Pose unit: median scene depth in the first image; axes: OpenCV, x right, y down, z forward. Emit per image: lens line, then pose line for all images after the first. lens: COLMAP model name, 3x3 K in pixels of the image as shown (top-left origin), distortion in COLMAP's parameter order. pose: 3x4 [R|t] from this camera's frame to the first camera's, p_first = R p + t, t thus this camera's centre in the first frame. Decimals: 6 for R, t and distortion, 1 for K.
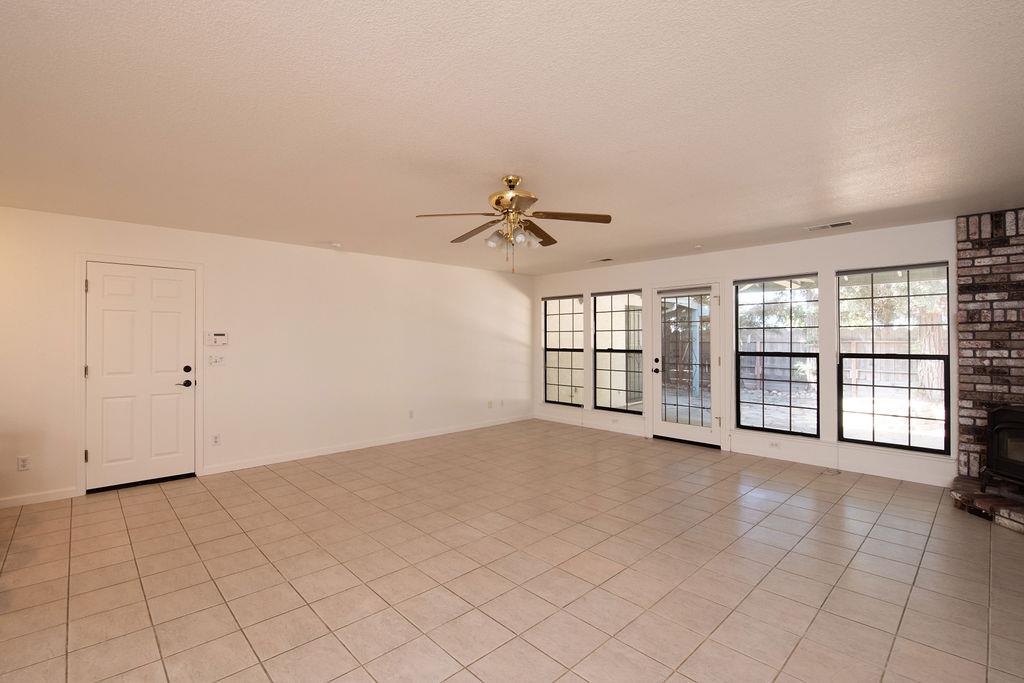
lens RADIAL K [[456.4, 0, 513.2], [0, 456.4, 339.1], [0, 0, 1]] dist [-0.027390, -0.000290]
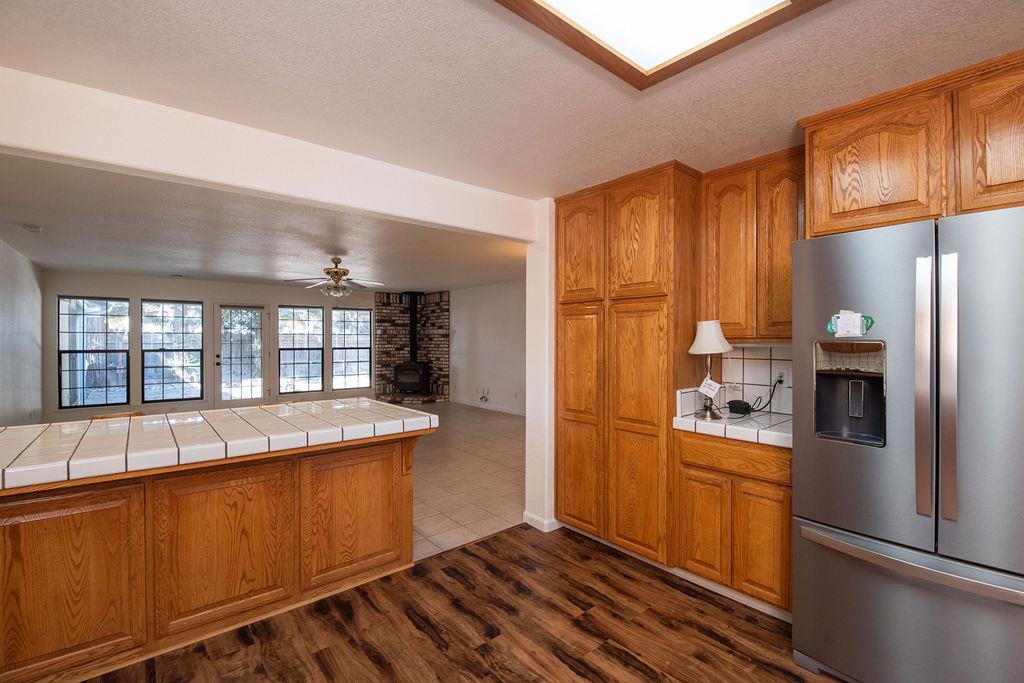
lens RADIAL K [[456.4, 0, 511.8], [0, 456.4, 339.0], [0, 0, 1]] dist [-0.027390, -0.000290]
pose [[0.072913, -0.004293, 0.997329, -1.433253], [-0.004881, 0.999977, 0.004661, -0.022941], [-0.997326, -0.005208, 0.072891, 0.037416]]
